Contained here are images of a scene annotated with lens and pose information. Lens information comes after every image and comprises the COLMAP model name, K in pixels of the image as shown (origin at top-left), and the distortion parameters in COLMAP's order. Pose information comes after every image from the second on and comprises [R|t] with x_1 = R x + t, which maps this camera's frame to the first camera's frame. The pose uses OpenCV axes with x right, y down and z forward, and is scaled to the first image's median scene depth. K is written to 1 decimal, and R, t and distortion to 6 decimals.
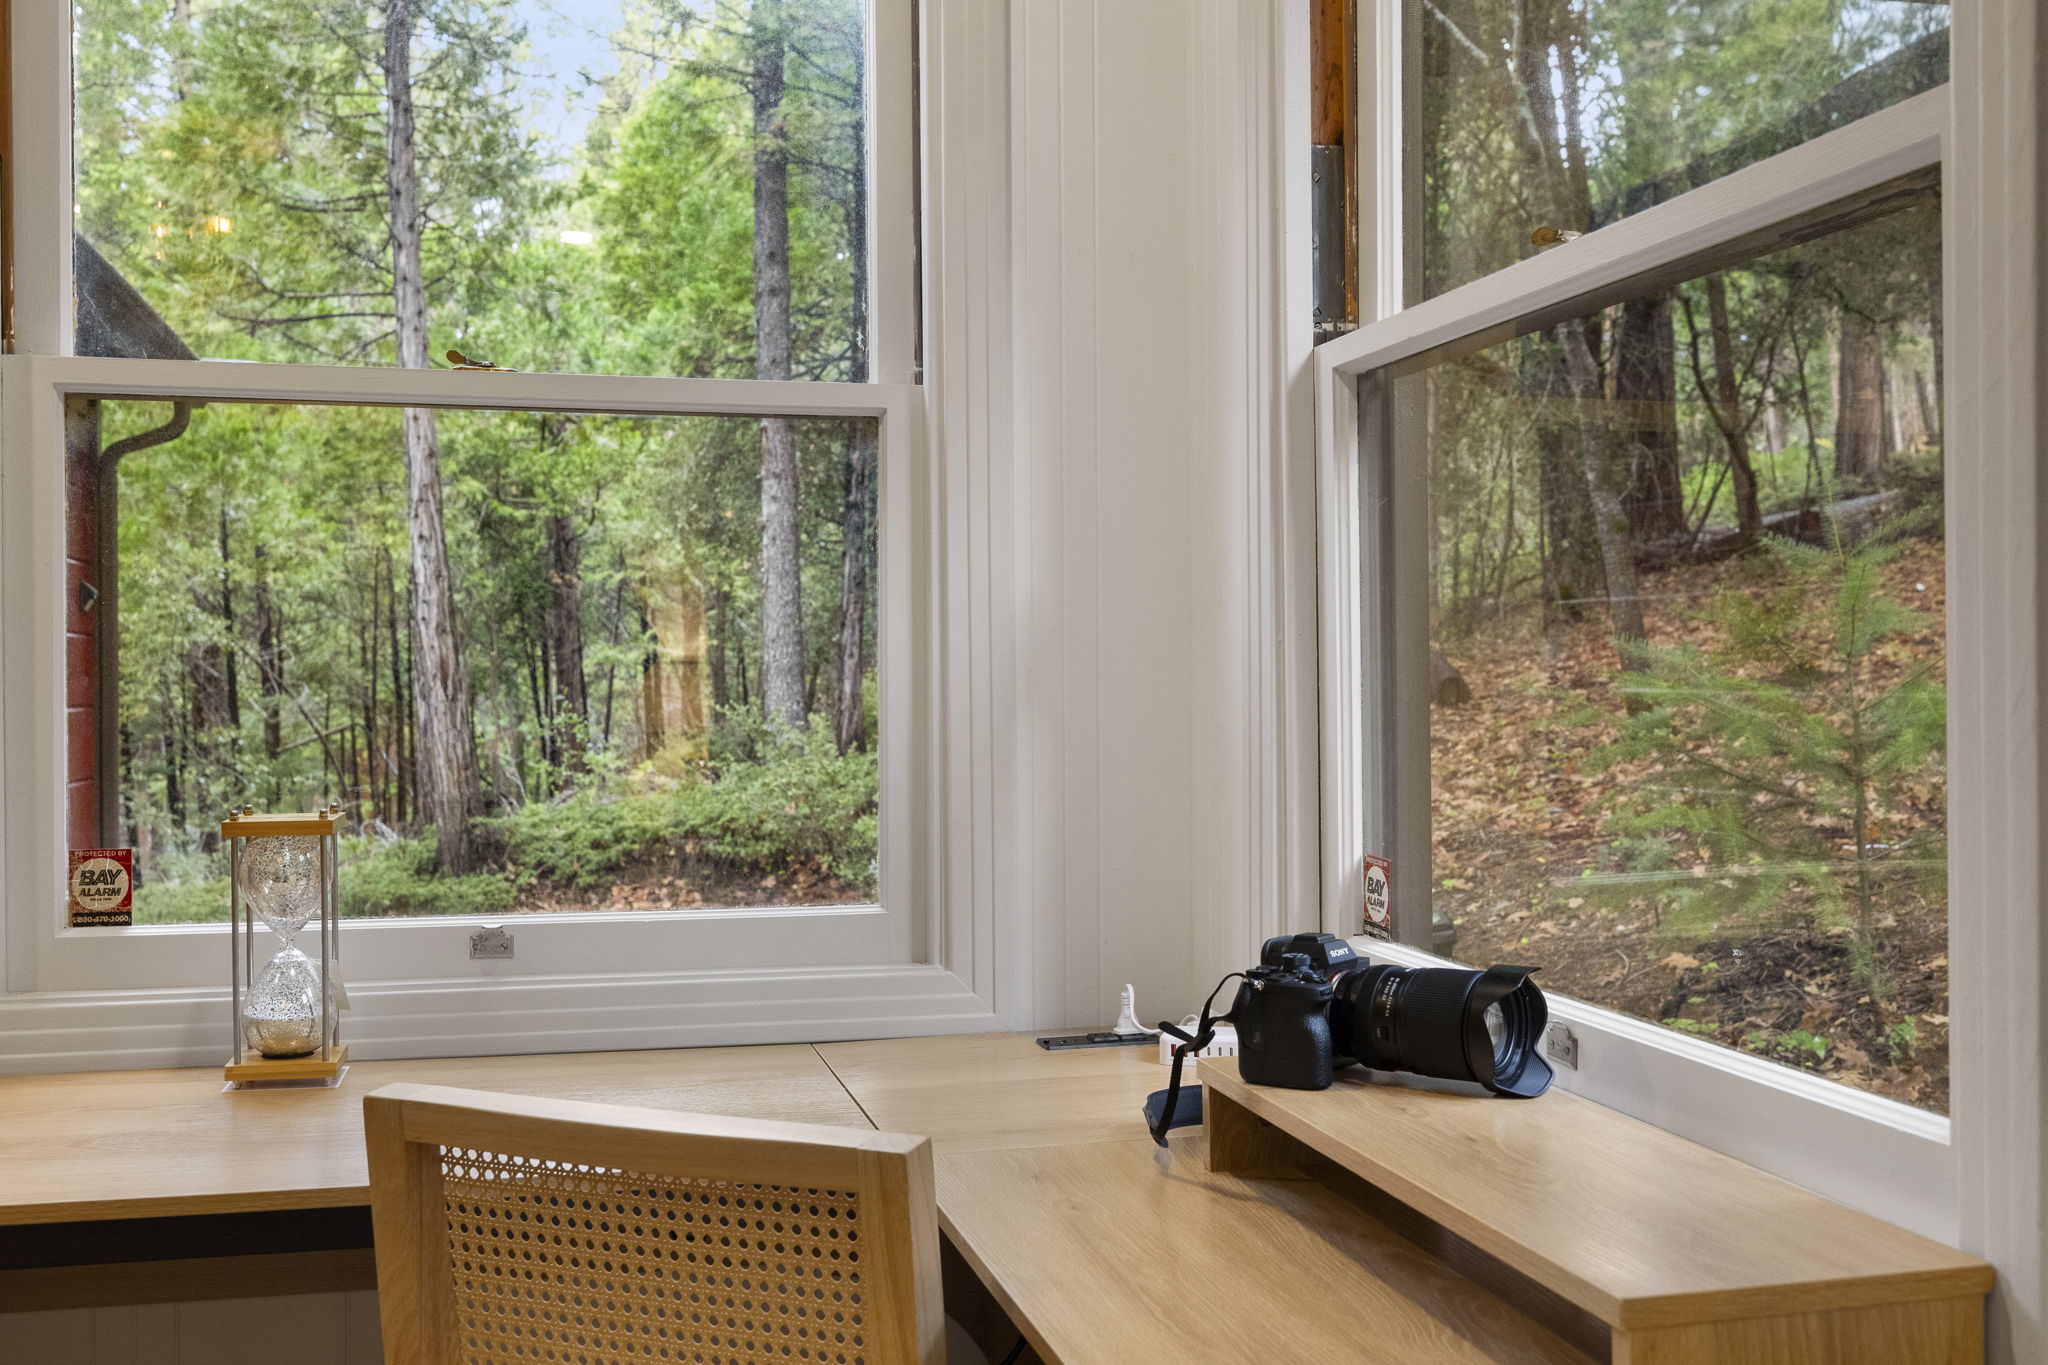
lens RADIAL K [[2011.5, 0, 1024.3], [0, 2011.5, 680.8], [0, 0, 1]] dist [0.011647, 0.000000]
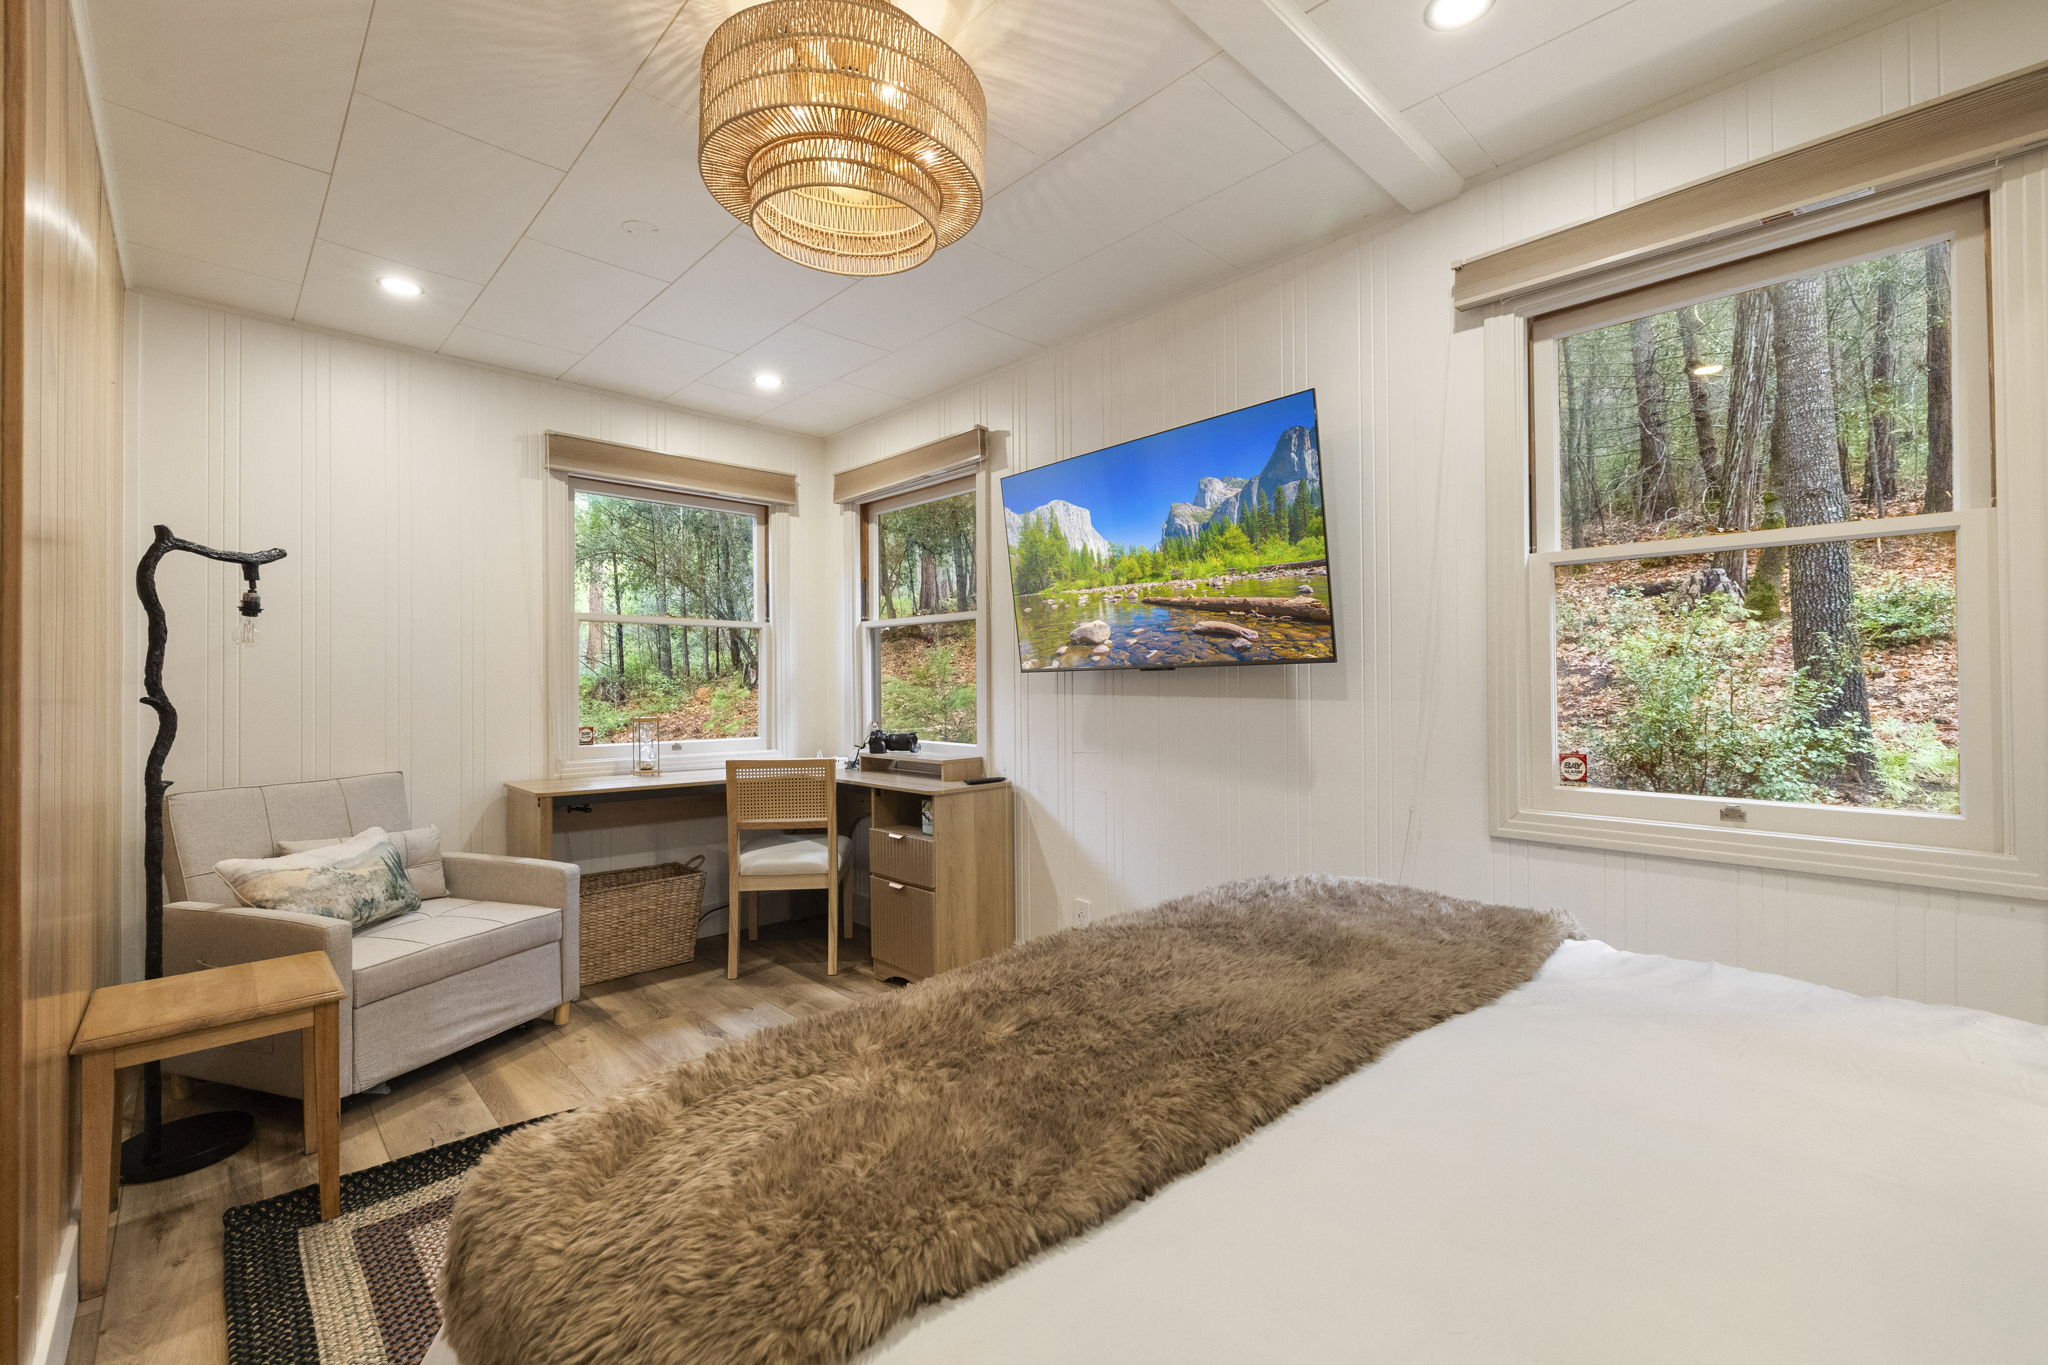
lens RADIAL K [[874.3, 0, 1034.5], [0, 874.3, 680.0], [0, 0, 1]] dist [0.003861, 0.000283]
pose [[0.869093, 0.000318, 0.494649, -0.550669], [0.004222, 0.999959, -0.008060, 0.001737], [-0.494631, 0.009094, 0.869055, -1.103465]]
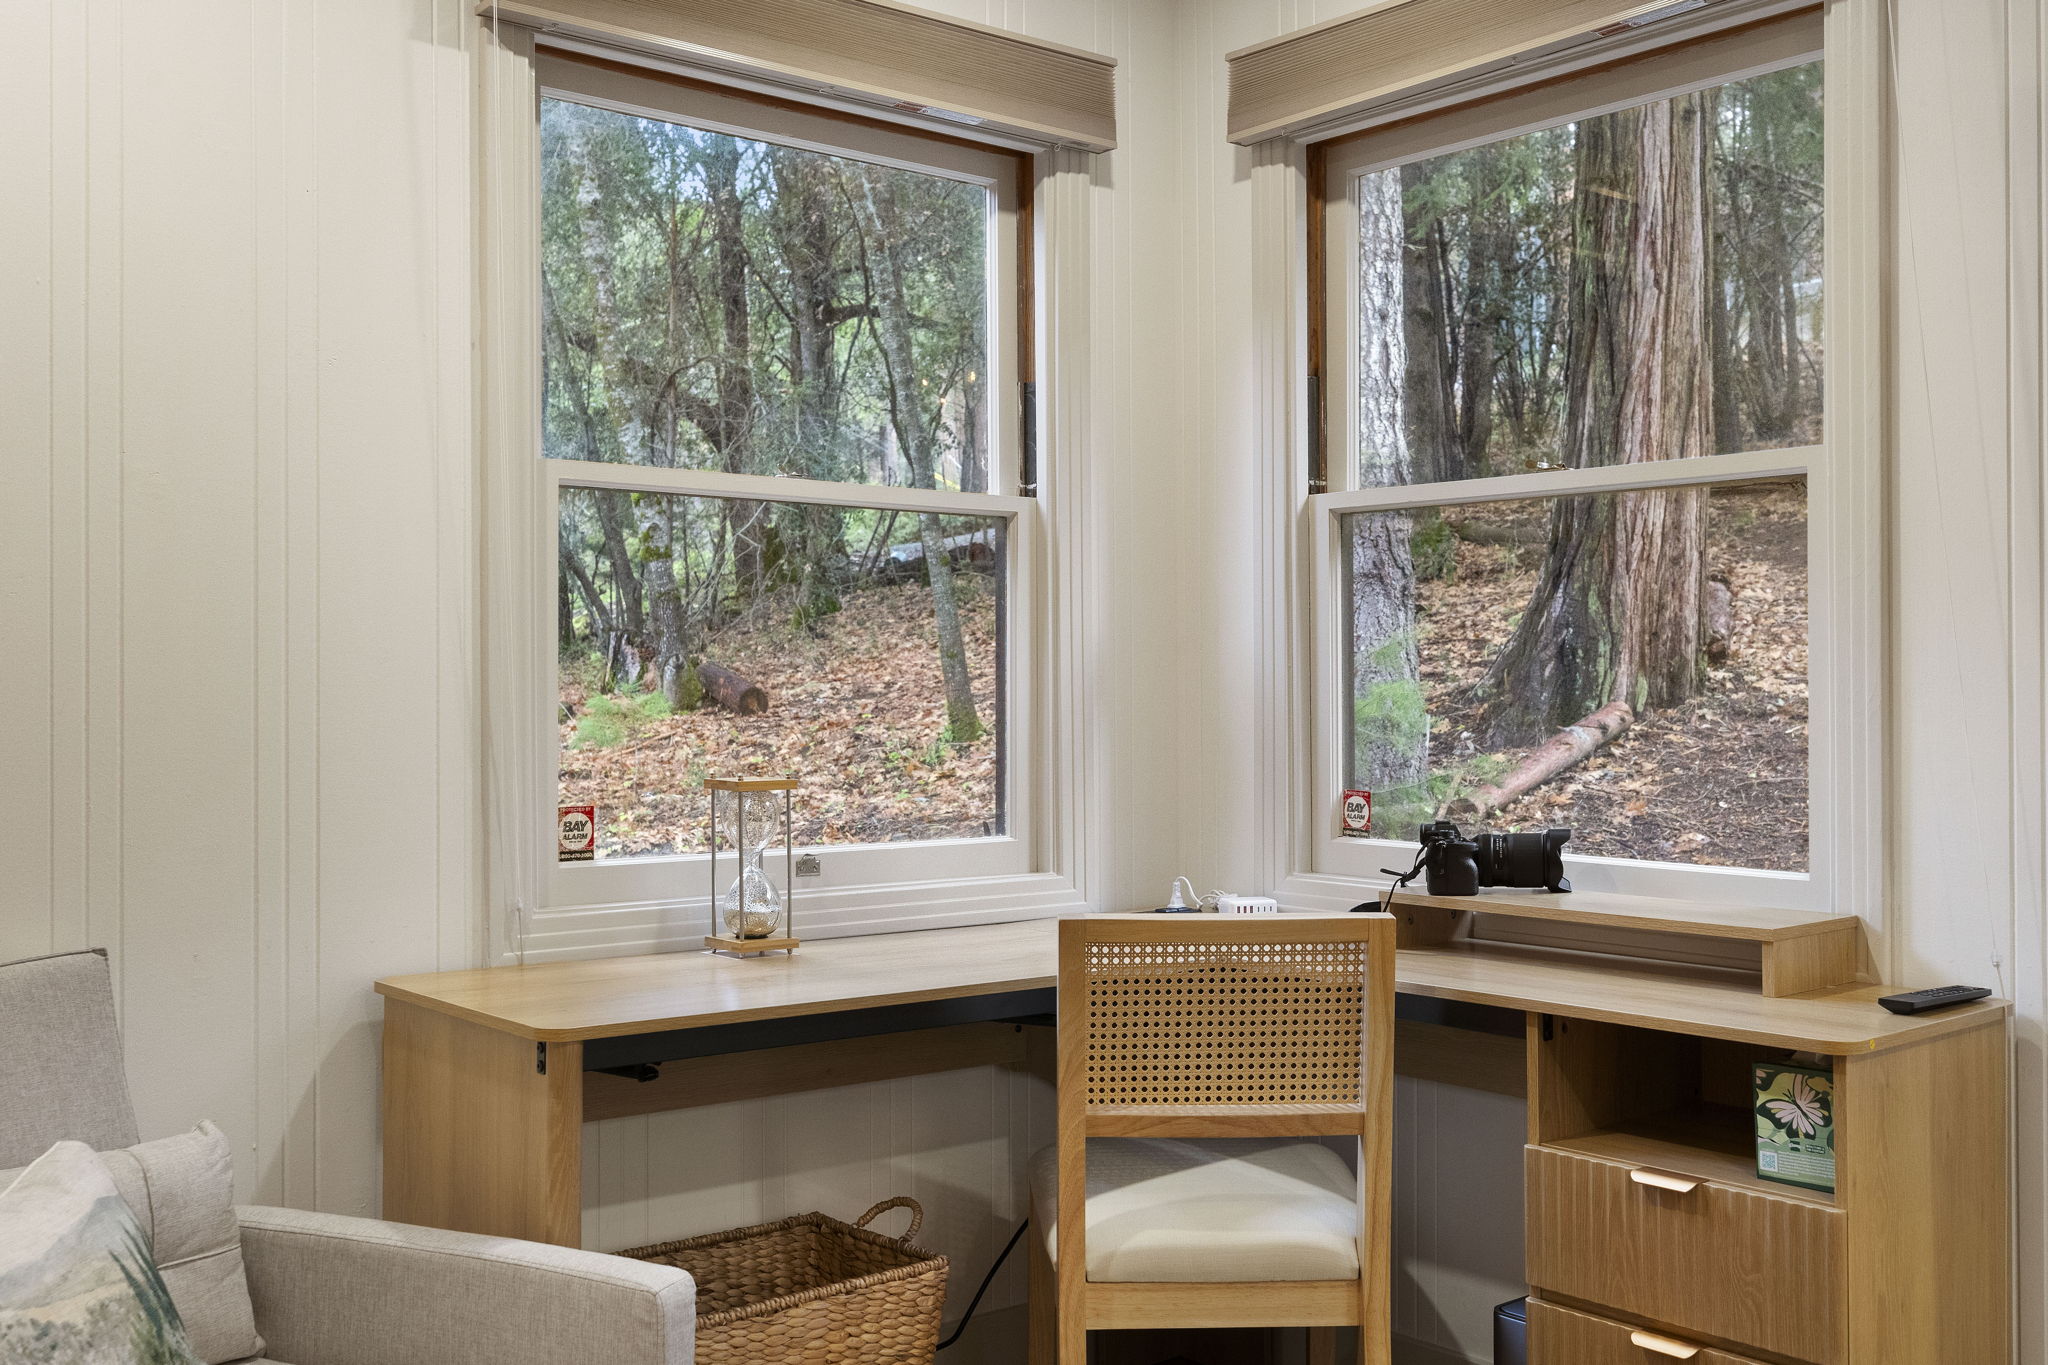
lens RADIAL K [[2011.5, 0, 1022.7], [0, 2011.5, 690.4], [0, 0, 1]] dist [0.011647, 0.000000]
pose [[0.901632, 0.001047, 0.432504, -0.788117], [-0.000320, 0.999998, -0.001753, 0.003721], [-0.432505, 0.001442, 0.901630, -0.420496]]
